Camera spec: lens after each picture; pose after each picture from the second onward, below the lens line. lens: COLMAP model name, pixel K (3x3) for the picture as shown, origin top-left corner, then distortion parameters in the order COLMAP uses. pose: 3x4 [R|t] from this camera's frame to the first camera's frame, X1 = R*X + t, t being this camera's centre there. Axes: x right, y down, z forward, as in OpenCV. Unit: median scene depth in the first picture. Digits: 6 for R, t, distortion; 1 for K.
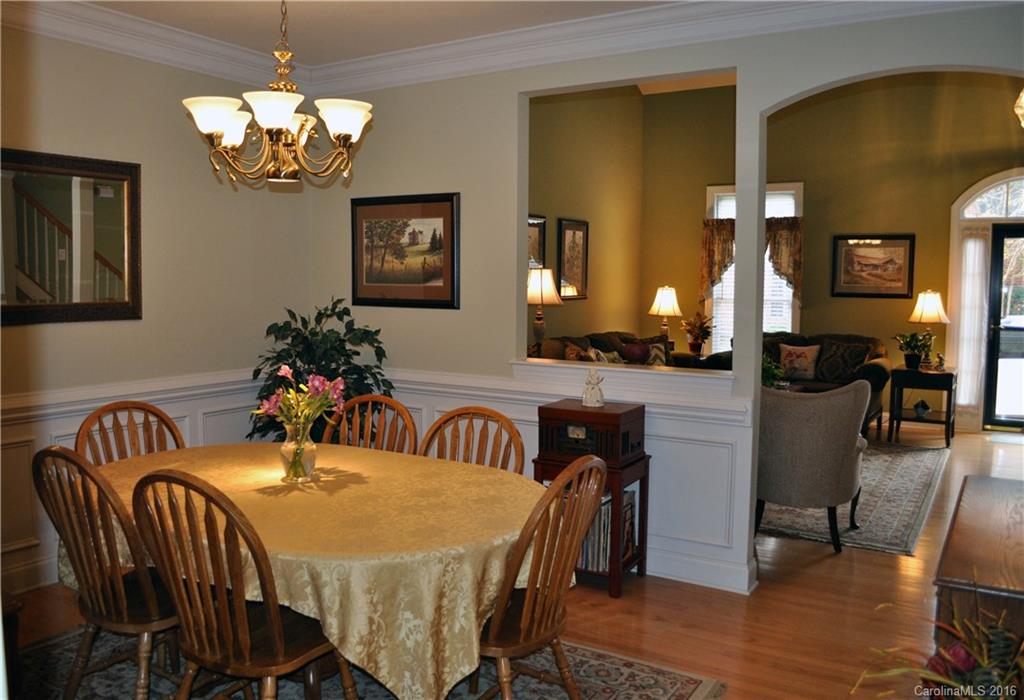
lens RADIAL K [[826.6, 0, 512.0], [0, 826.6, 350.0], [0, 0, 1]] dist [-0.110204, -0.000612]
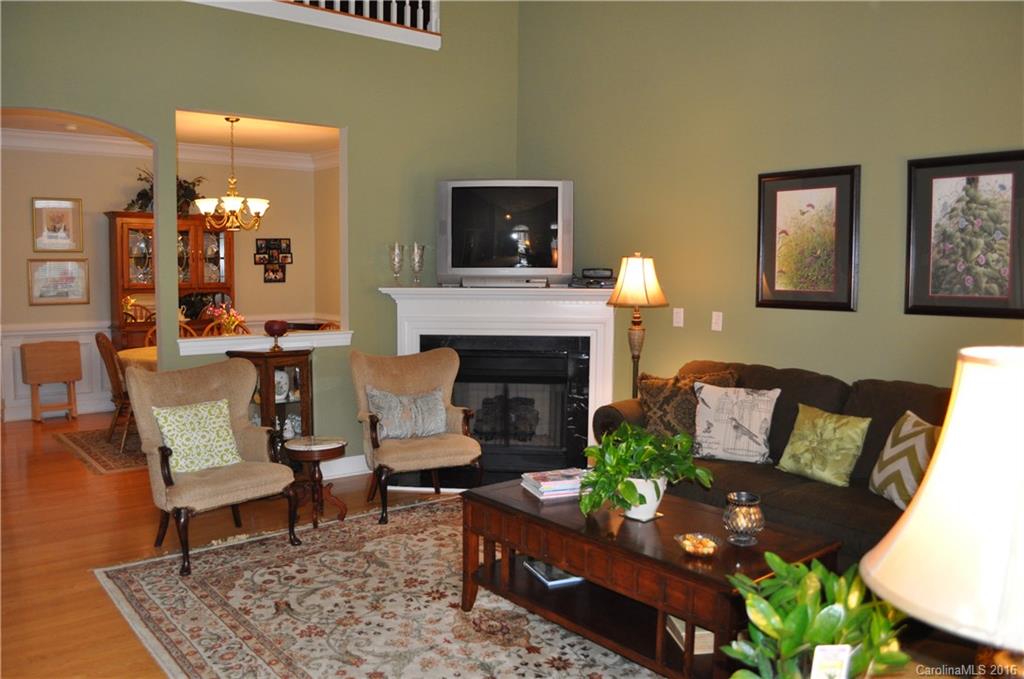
lens RADIAL K [[804.2, 0, 512.0], [0, 804.2, 339.5], [0, 0, 1]] dist [-0.083592, 0.004477]
pose [[-0.319018, 0.074090, -0.944848, 1.027671], [-0.081197, 0.991138, 0.105135, -0.123490], [0.944264, 0.110258, -0.310175, 1.491705]]
